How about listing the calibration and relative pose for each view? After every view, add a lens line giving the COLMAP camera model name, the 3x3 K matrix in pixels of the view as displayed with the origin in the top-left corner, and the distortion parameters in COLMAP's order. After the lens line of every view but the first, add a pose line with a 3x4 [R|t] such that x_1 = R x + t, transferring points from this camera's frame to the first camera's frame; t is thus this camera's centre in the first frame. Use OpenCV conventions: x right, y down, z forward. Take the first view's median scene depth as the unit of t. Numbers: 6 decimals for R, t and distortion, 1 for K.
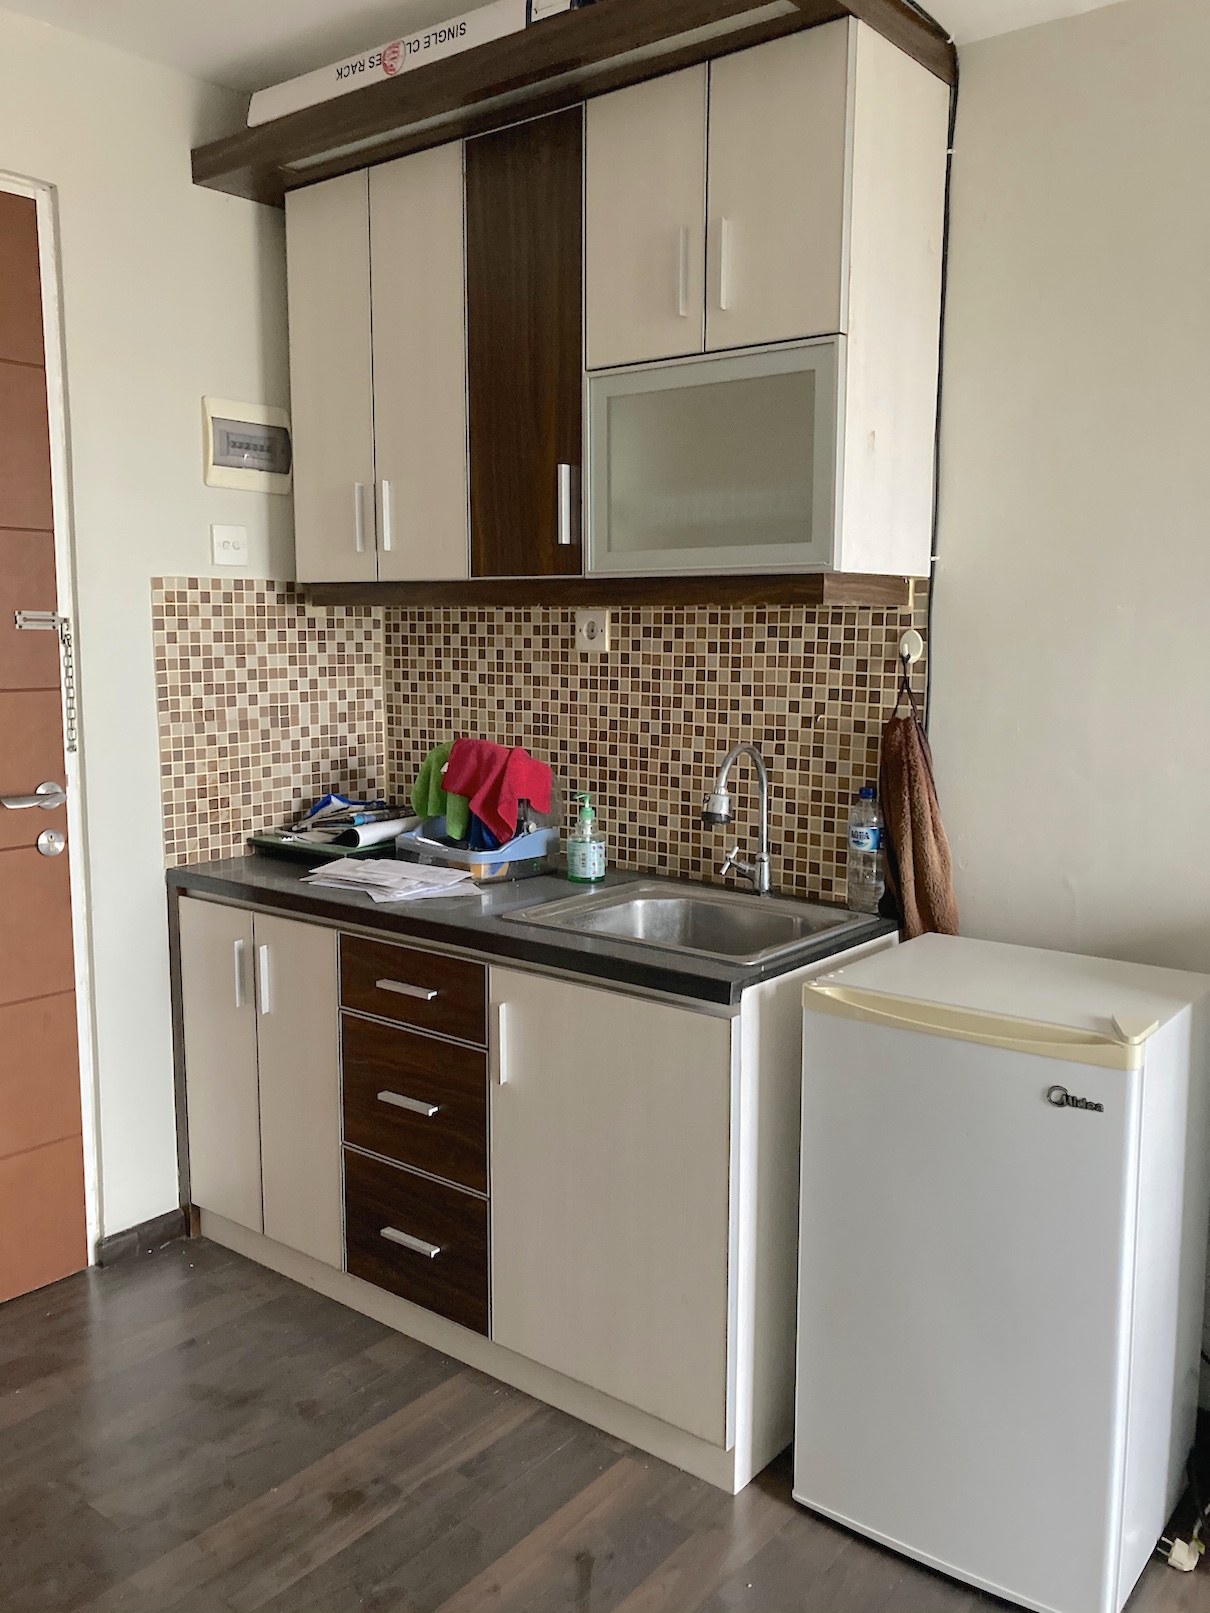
lens RADIAL K [[1299.7, 0, 648.4], [0, 1299.7, 809.9], [0, 0, 1]] dist [0.046327, -0.031952]
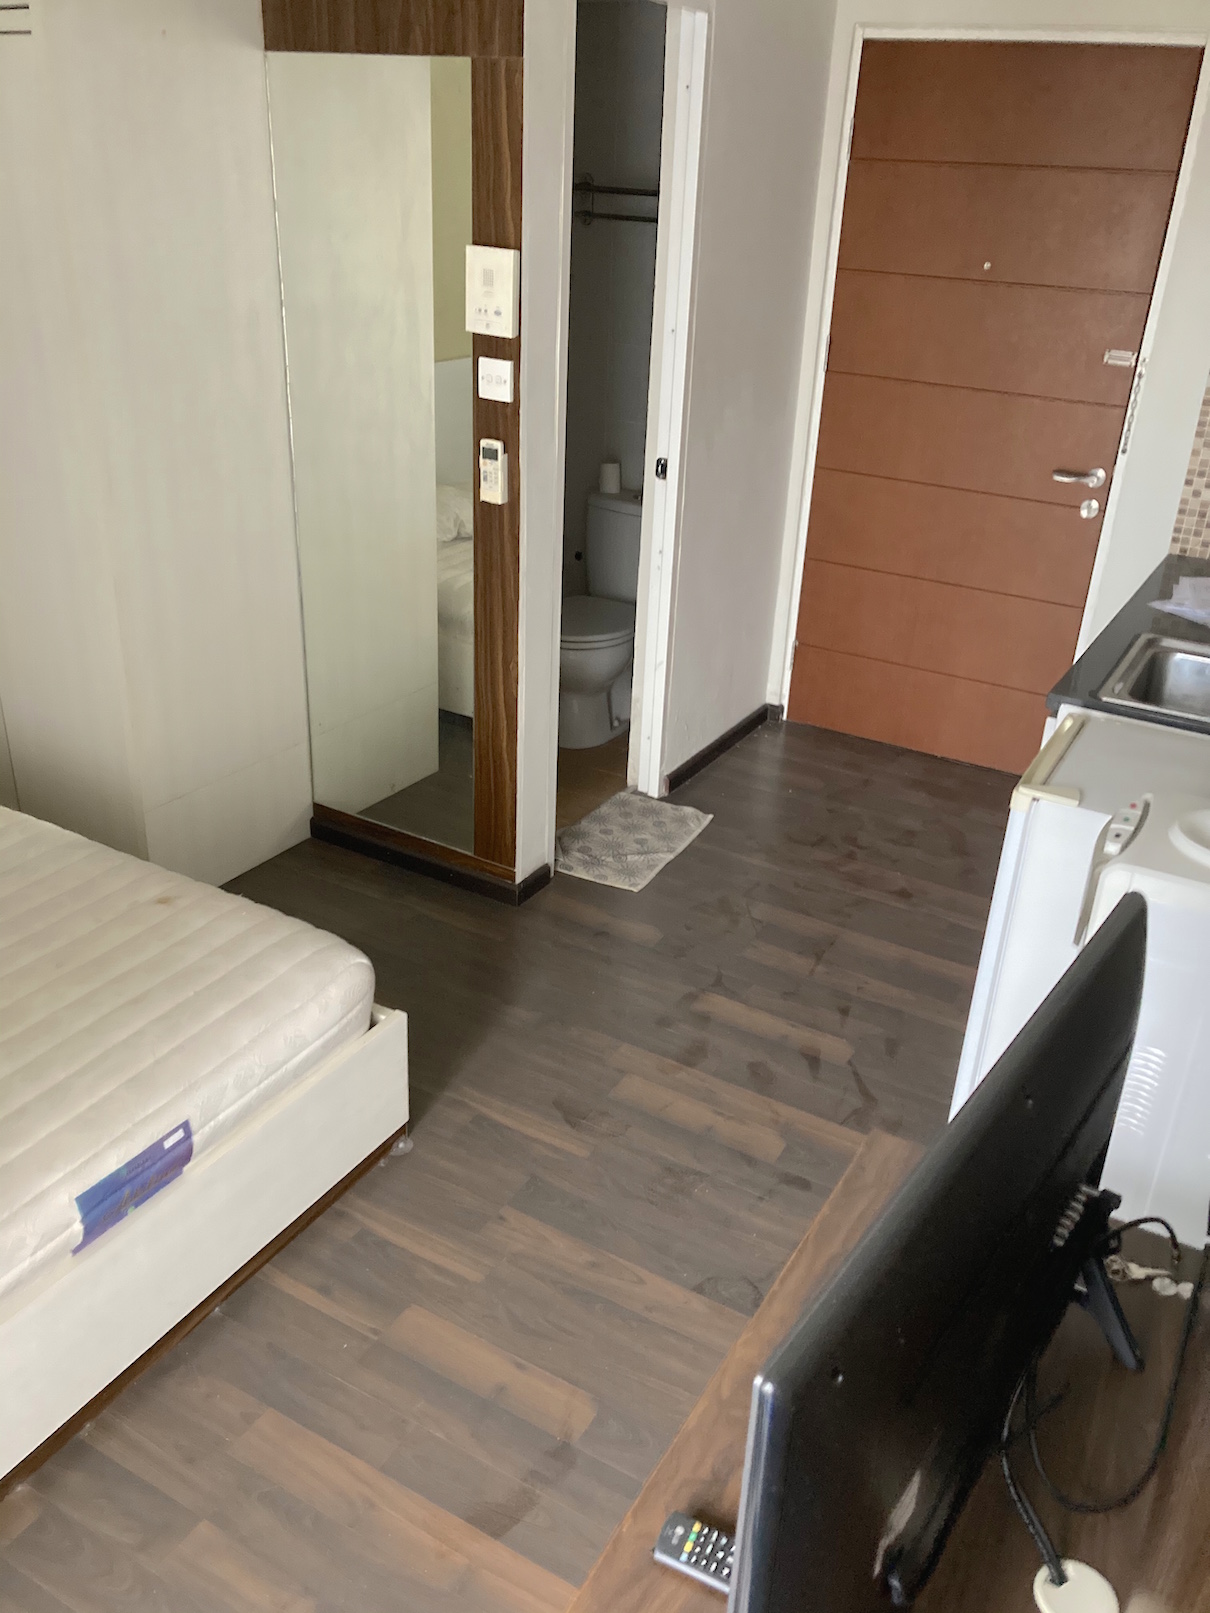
lens RADIAL K [[1299.7, 0, 603.8], [0, 1299.7, 812.4], [0, 0, 1]] dist [0.046327, -0.031952]
pose [[0.132588, 0.443830, -0.886248, 0.959519], [-0.193922, 0.888478, 0.415934, -0.183563], [0.972016, 0.116715, 0.203870, 0.173505]]
